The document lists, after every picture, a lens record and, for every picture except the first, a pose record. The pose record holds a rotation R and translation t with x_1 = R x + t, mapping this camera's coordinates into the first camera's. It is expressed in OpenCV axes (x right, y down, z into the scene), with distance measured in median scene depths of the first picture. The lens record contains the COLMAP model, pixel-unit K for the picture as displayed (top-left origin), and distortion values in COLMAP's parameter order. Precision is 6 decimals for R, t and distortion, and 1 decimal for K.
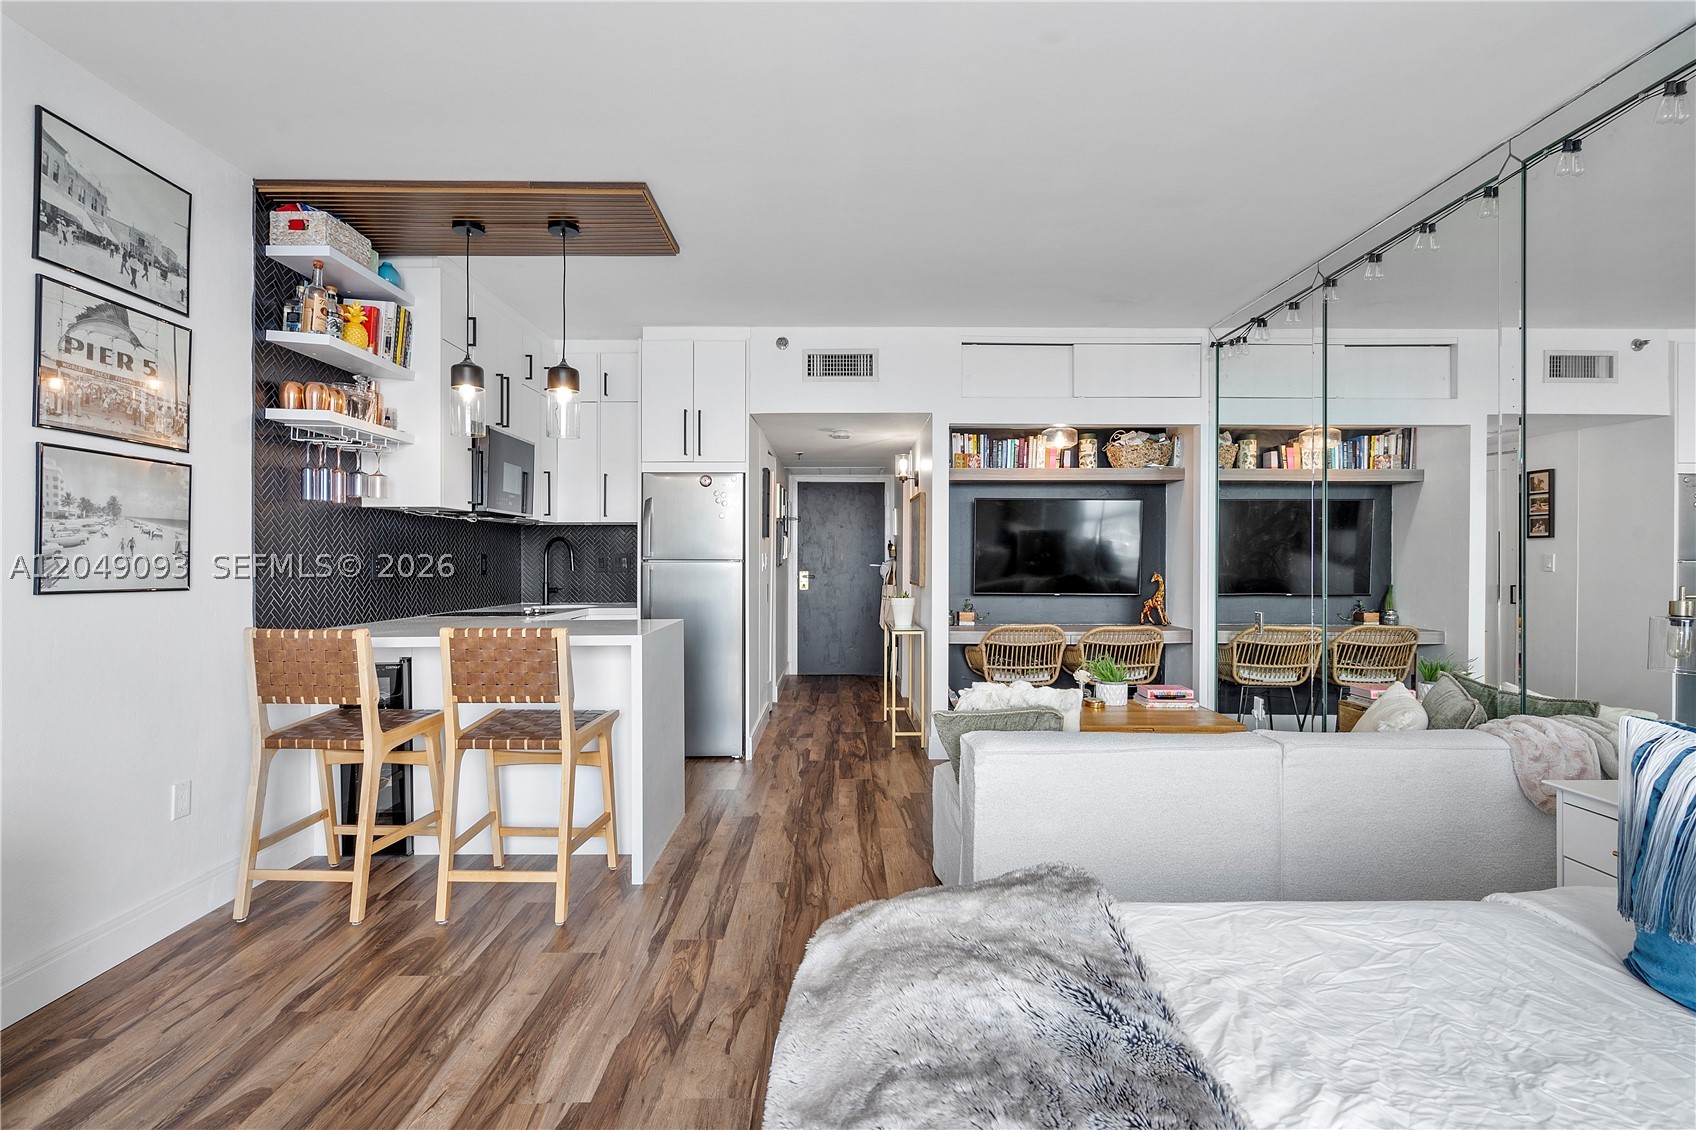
lens RADIAL K [[815.1, 0, 849.1], [0, 815.1, 562.3], [0, 0, 1]] dist [-0.001068, 0.001136]
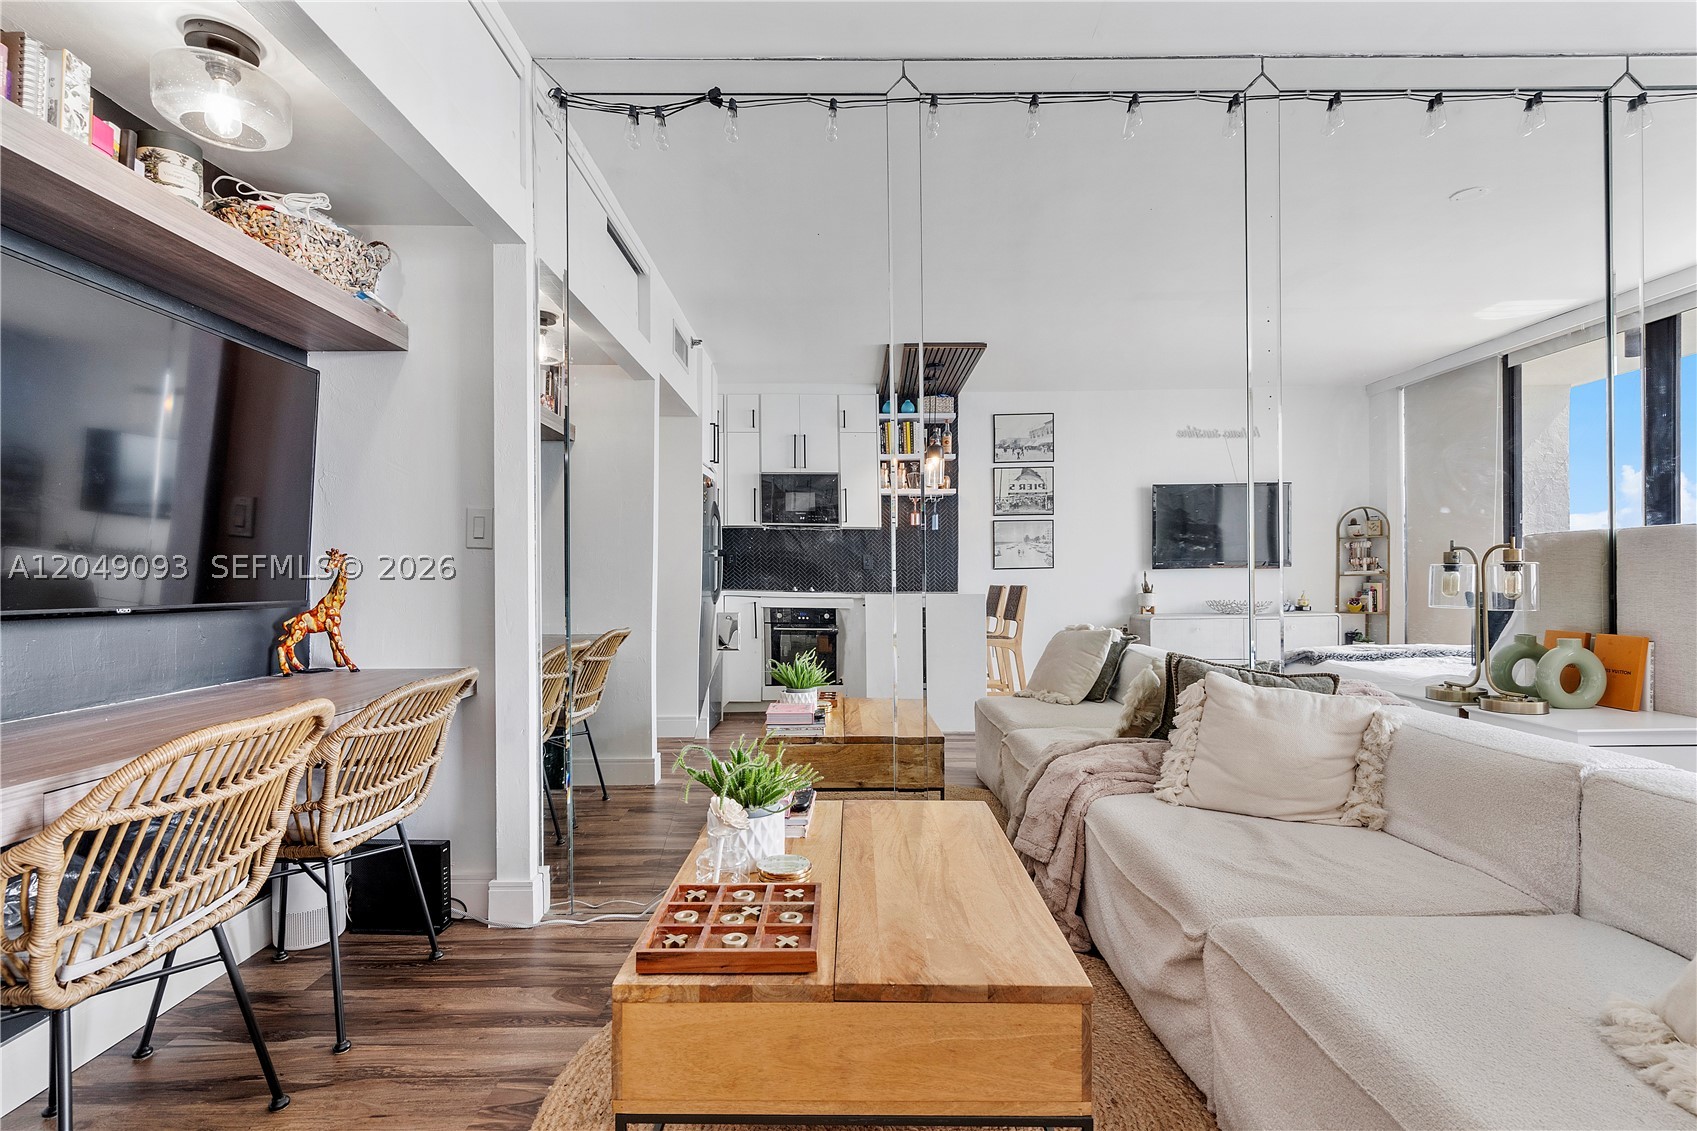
lens RADIAL K [[803.7, 0, 851.2], [0, 803.7, 578.3], [0, 0, 1]] dist [-0.000968, -0.000175]
pose [[0.005790, -0.002501, 0.999980, -0.051203], [0.008370, 0.999962, 0.002452, 0.031952], [-0.999948, 0.008355, 0.005811, 0.797065]]
